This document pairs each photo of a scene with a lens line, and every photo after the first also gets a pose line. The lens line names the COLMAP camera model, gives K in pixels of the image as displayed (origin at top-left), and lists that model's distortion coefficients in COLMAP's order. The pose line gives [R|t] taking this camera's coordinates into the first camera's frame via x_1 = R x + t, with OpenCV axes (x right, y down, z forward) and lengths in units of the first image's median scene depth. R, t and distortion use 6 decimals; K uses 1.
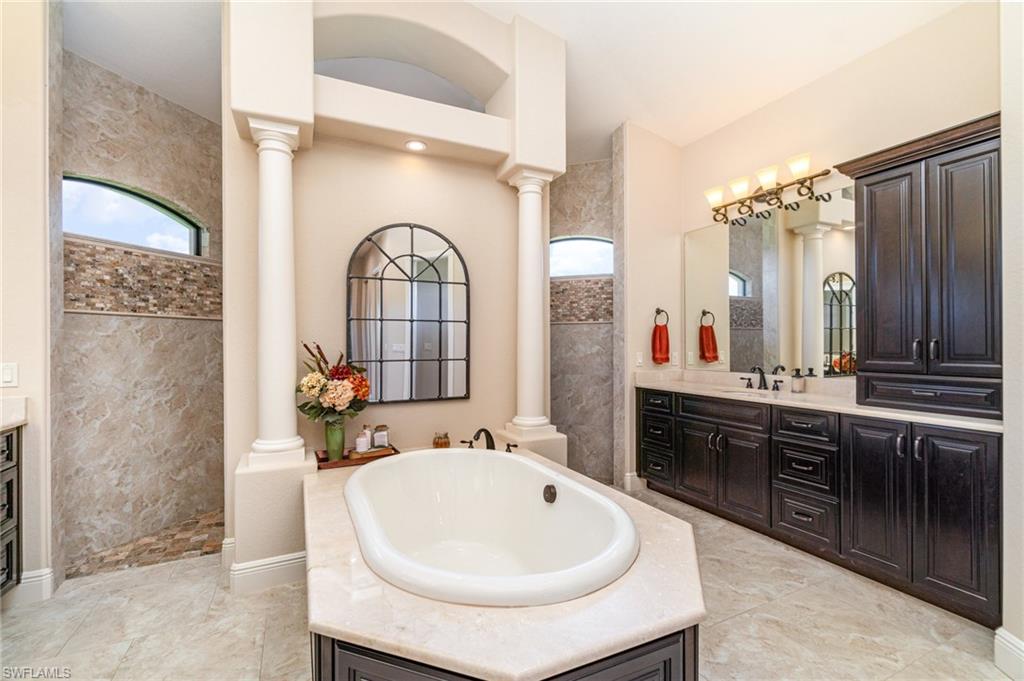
lens RADIAL K [[445.4, 0, 508.4], [0, 445.4, 344.3], [0, 0, 1]] dist [-0.000428, 0.000268]
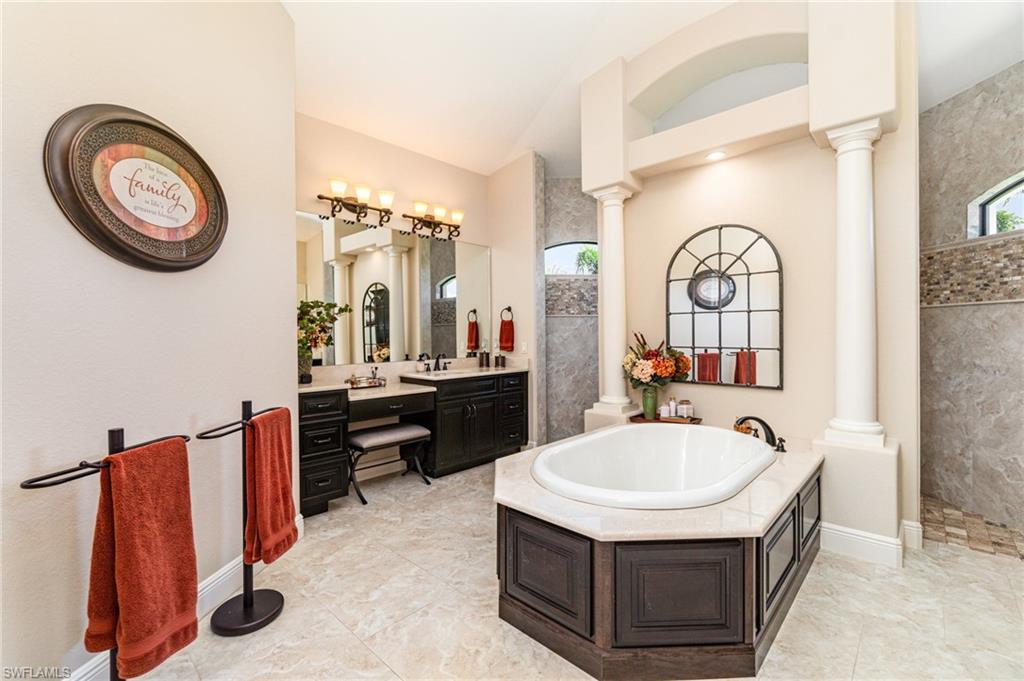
lens RADIAL K [[445.4, 0, 508.4], [0, 445.4, 344.3], [0, 0, 1]] dist [-0.000428, 0.000268]
pose [[0.358629, 0.023531, -0.933183, 0.643636], [0.004032, 0.999634, 0.026756, -0.005245], [0.933471, -0.013358, 0.358403, 0.107610]]
